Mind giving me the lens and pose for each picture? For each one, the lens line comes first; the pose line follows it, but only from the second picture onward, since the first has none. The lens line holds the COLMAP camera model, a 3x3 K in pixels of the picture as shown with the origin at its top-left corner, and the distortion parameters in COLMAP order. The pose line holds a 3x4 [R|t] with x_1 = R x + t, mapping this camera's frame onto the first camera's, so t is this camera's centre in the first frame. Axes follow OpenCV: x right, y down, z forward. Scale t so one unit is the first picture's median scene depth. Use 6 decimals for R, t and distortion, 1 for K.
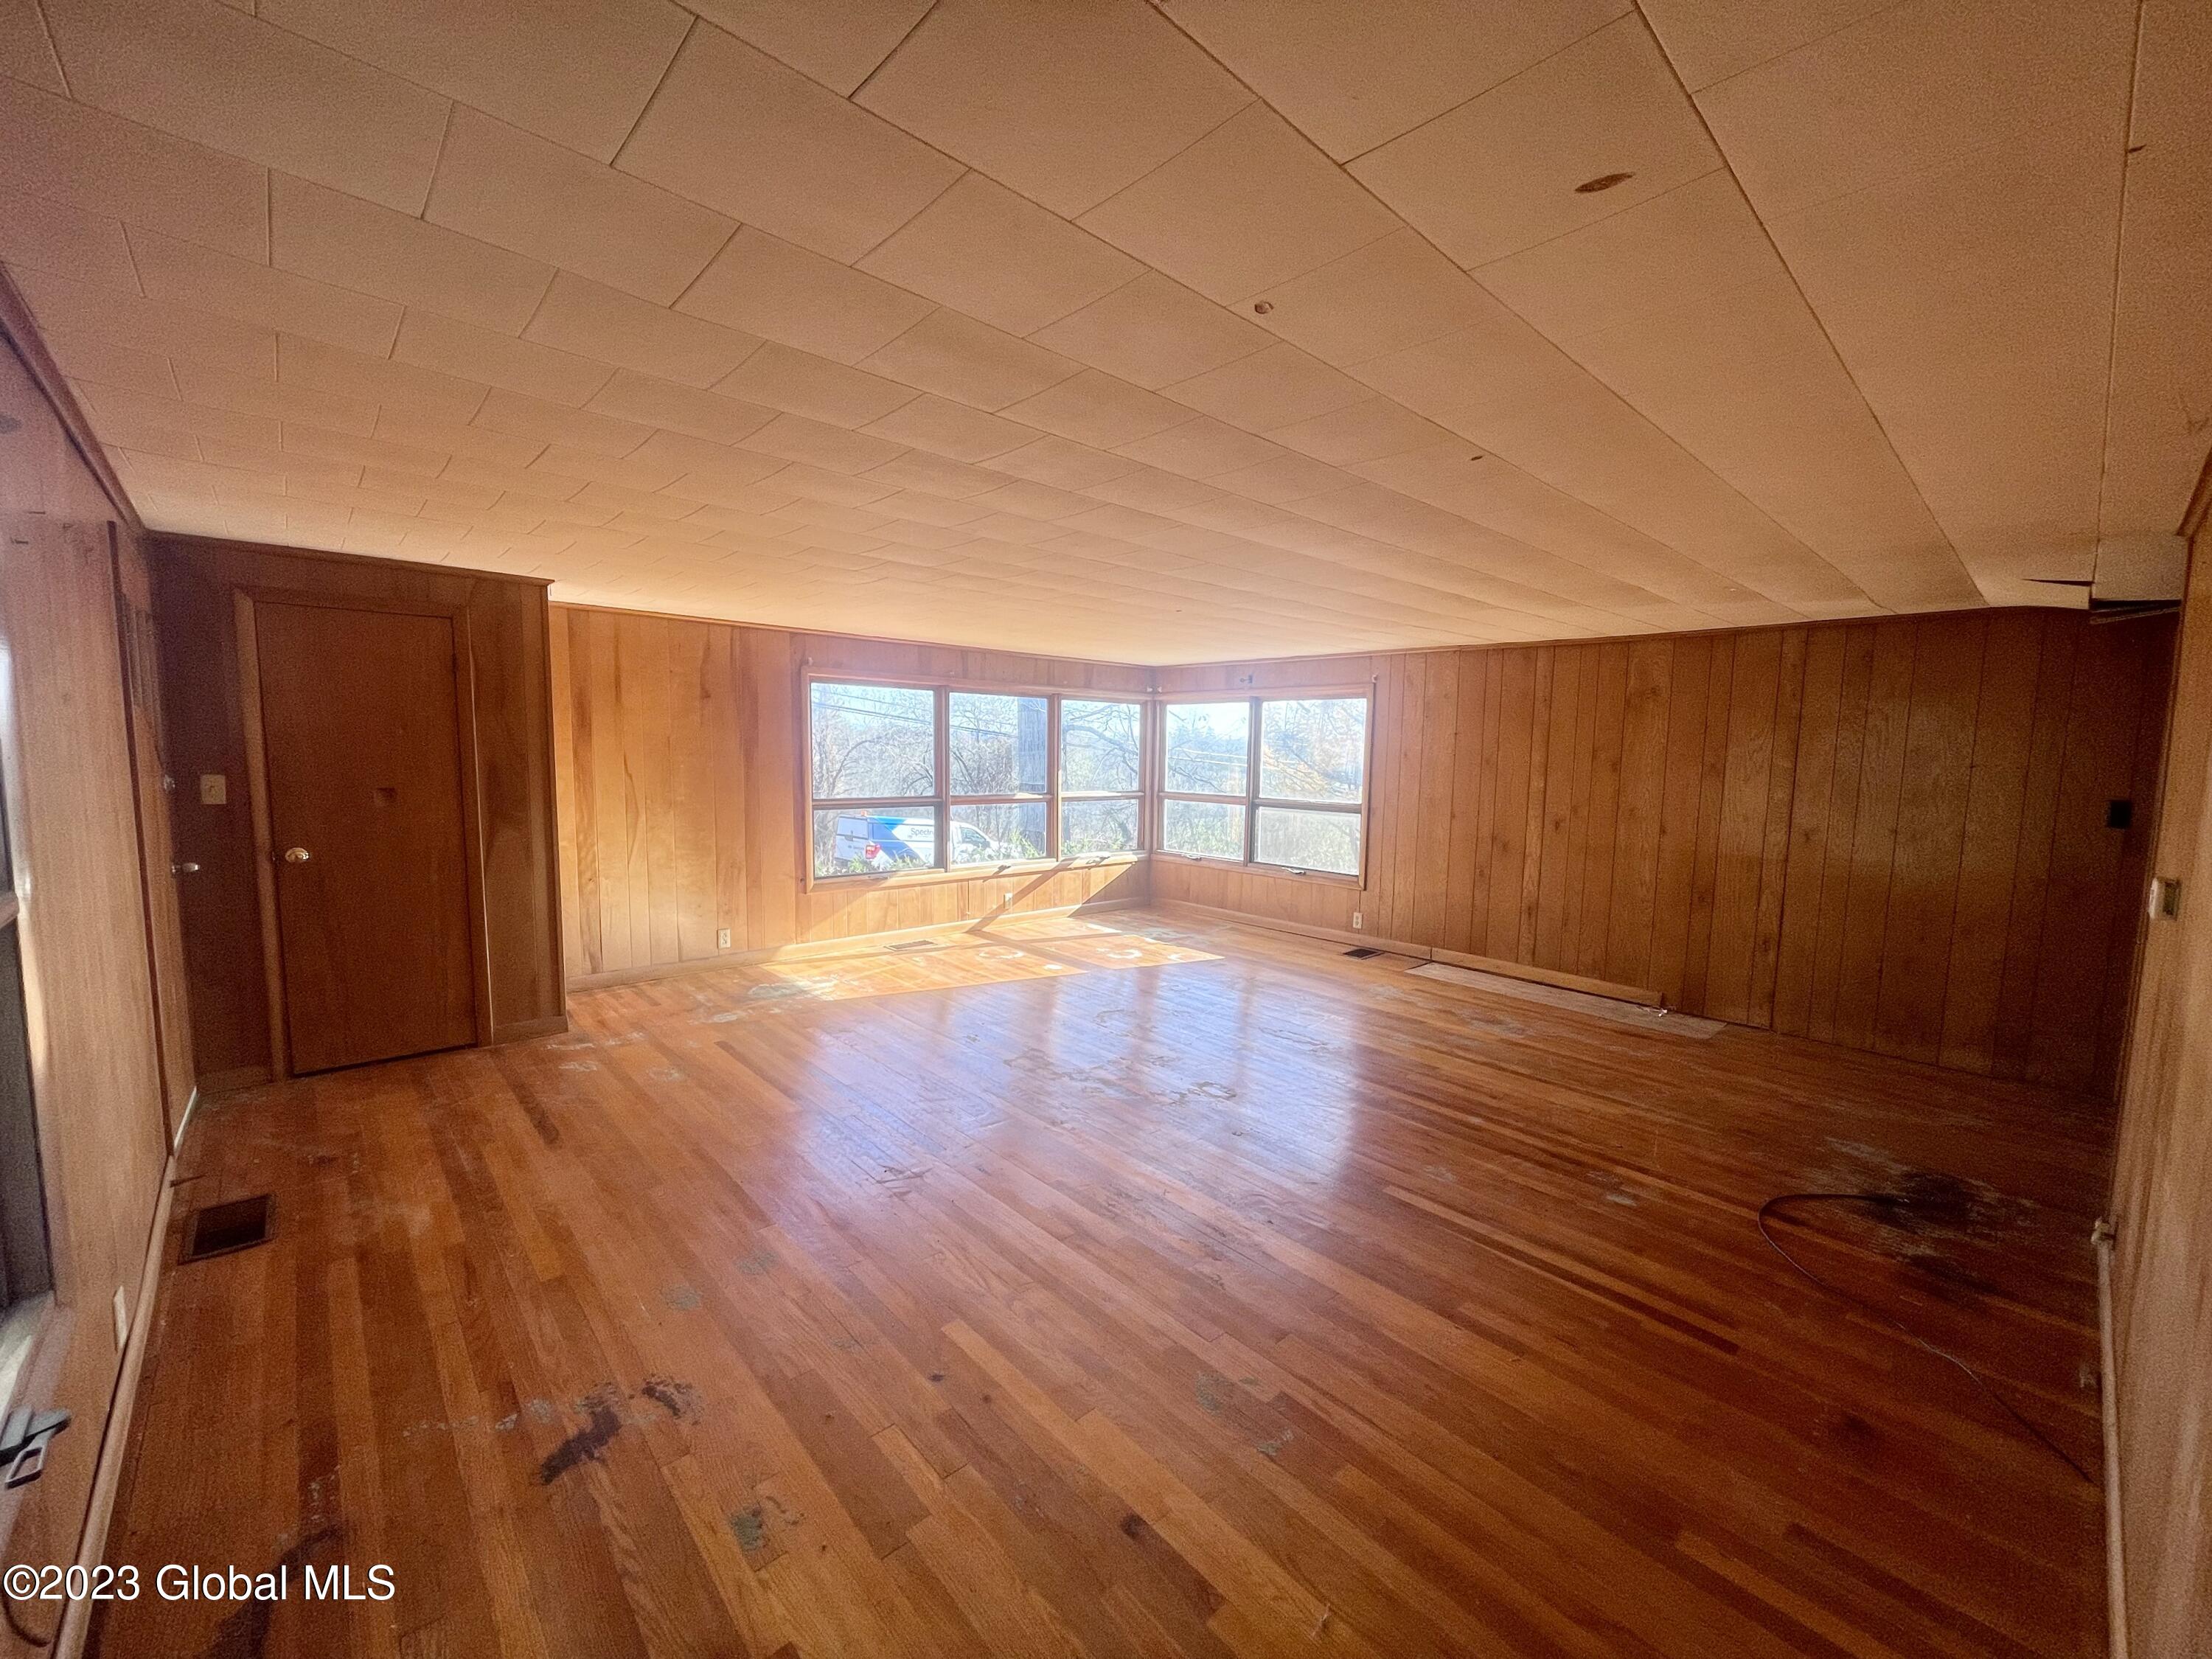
lens RADIAL K [[885.0, 0, 1100.3], [0, 885.0, 829.4], [0, 0, 1]] dist [-0.007473, 0.002816]
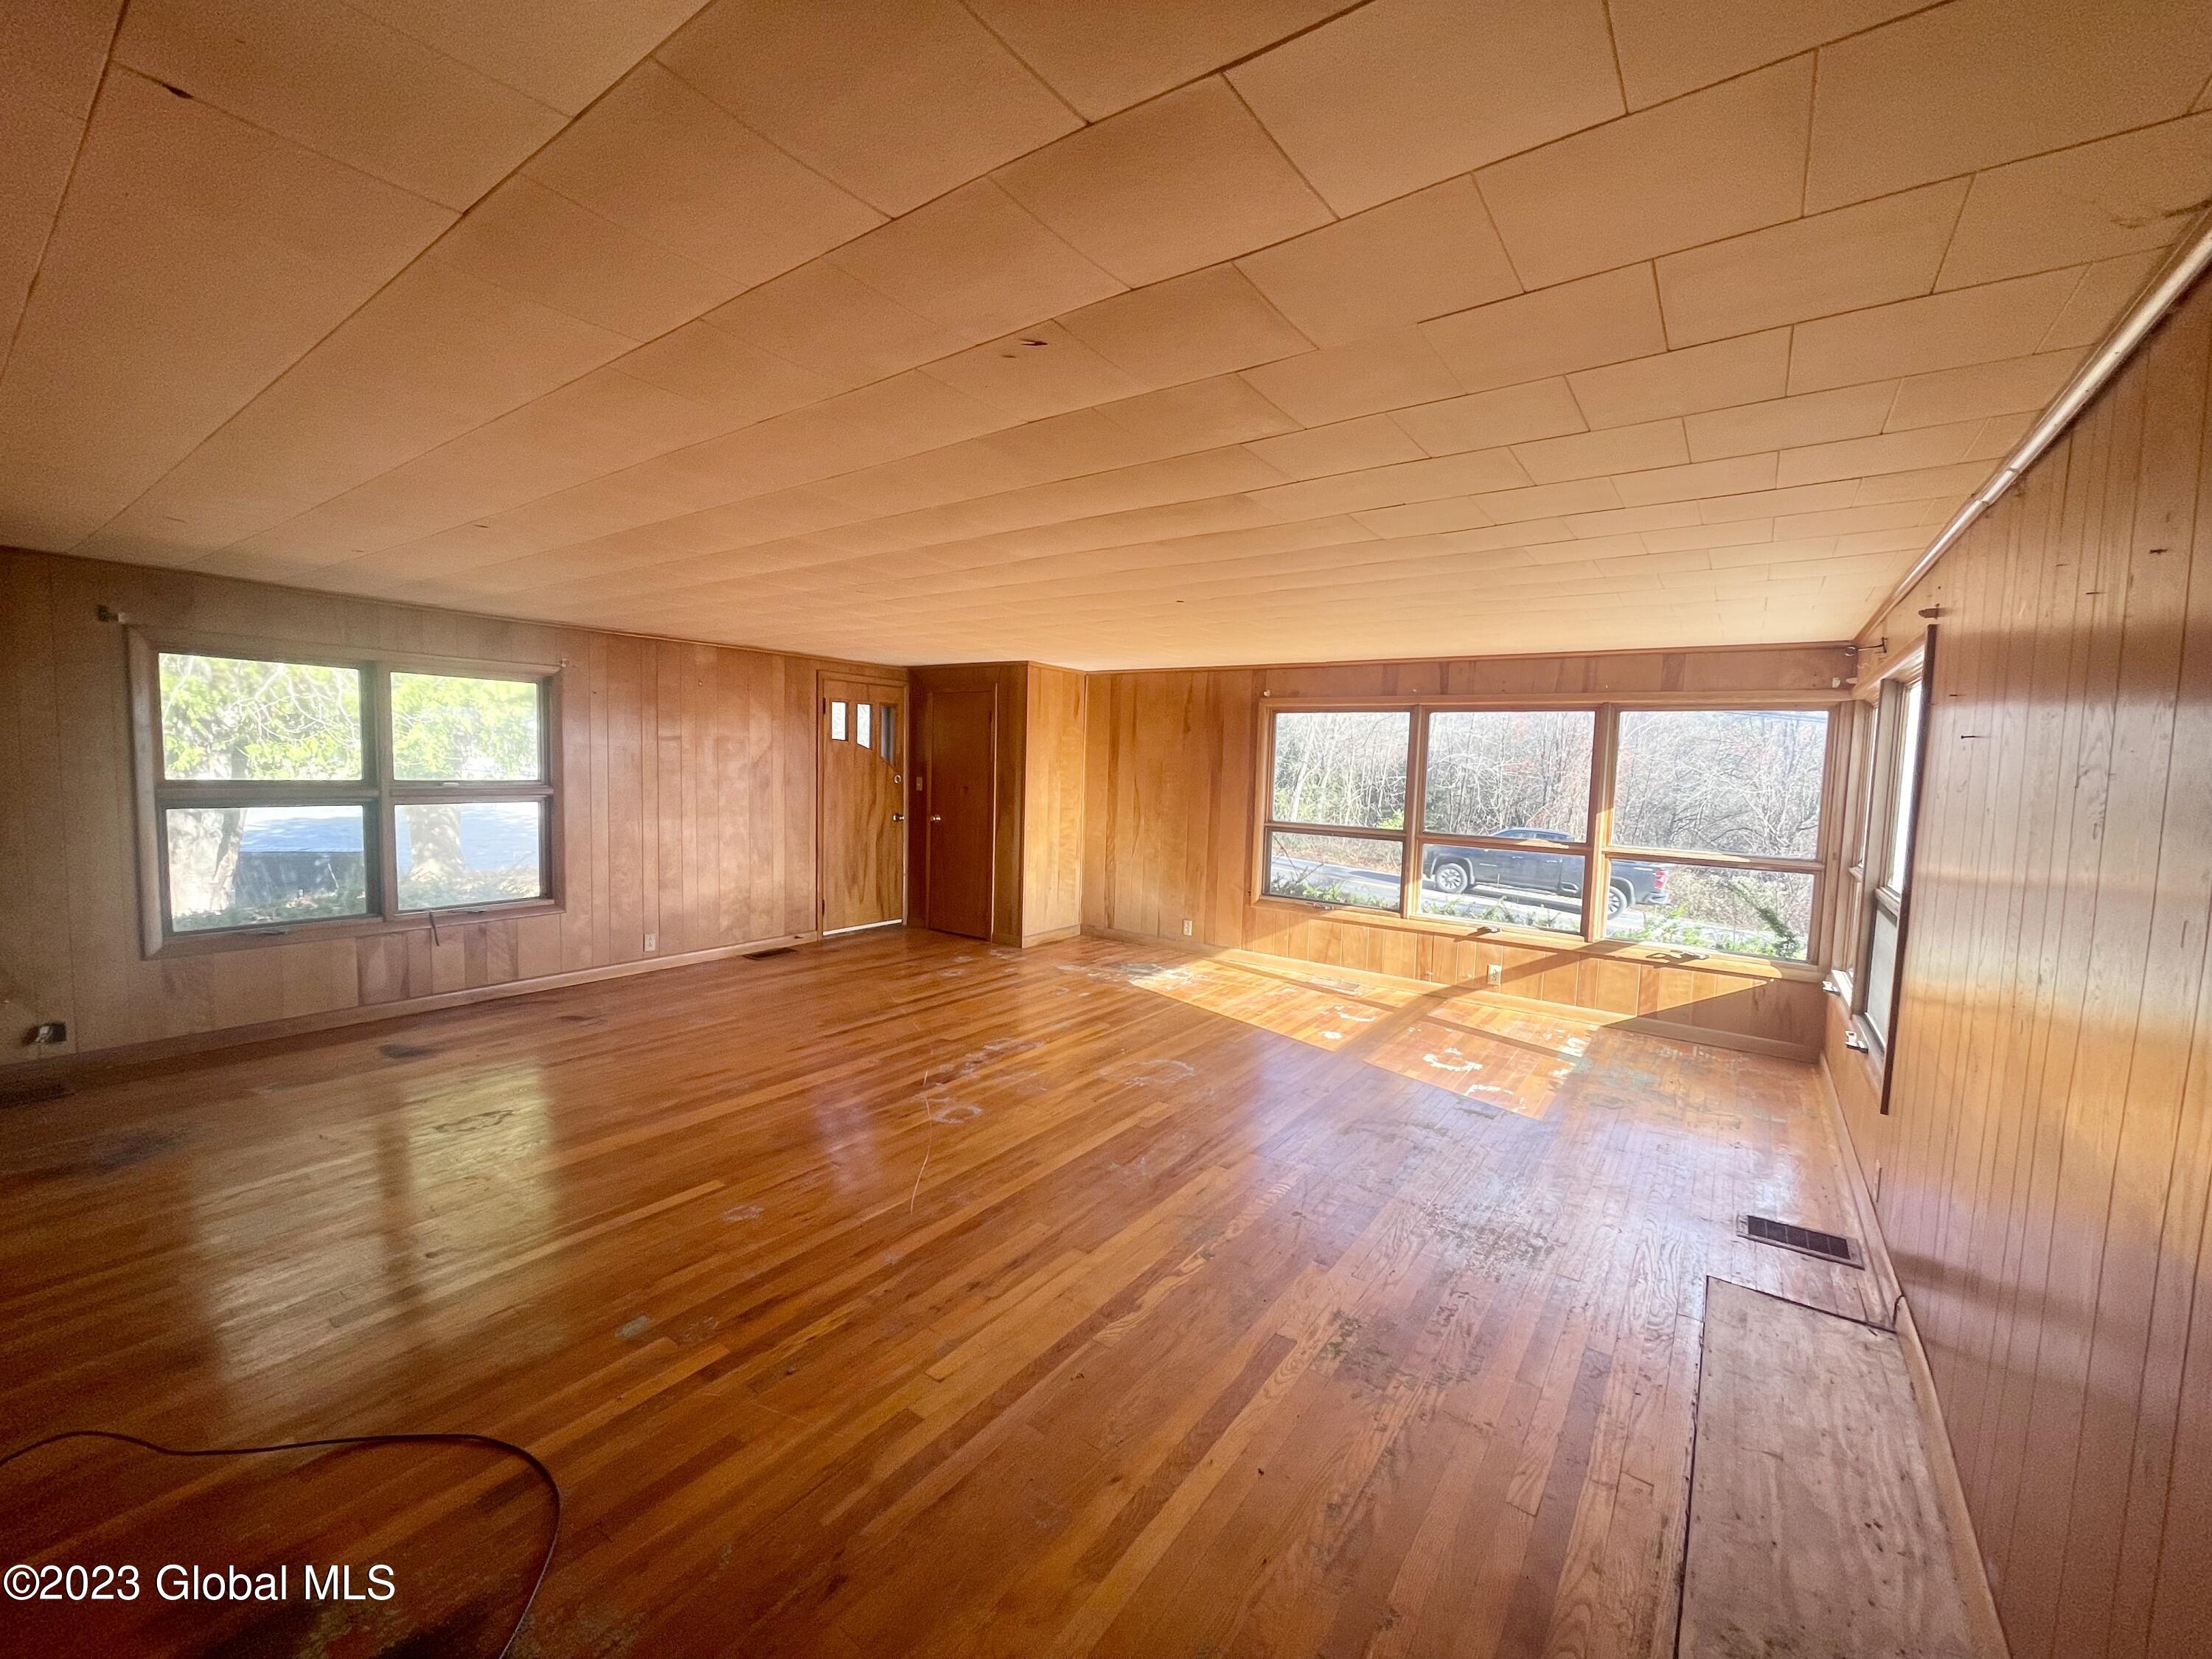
lens RADIAL K [[885.0, 0, 1110.7], [0, 885.0, 827.8], [0, 0, 1]] dist [-0.007473, 0.002816]
pose [[0.213944, 0.061638, -0.974899, 0.738956], [-0.120220, 0.992082, 0.036342, -0.045393], [0.969420, 0.109427, 0.219660, 0.627341]]
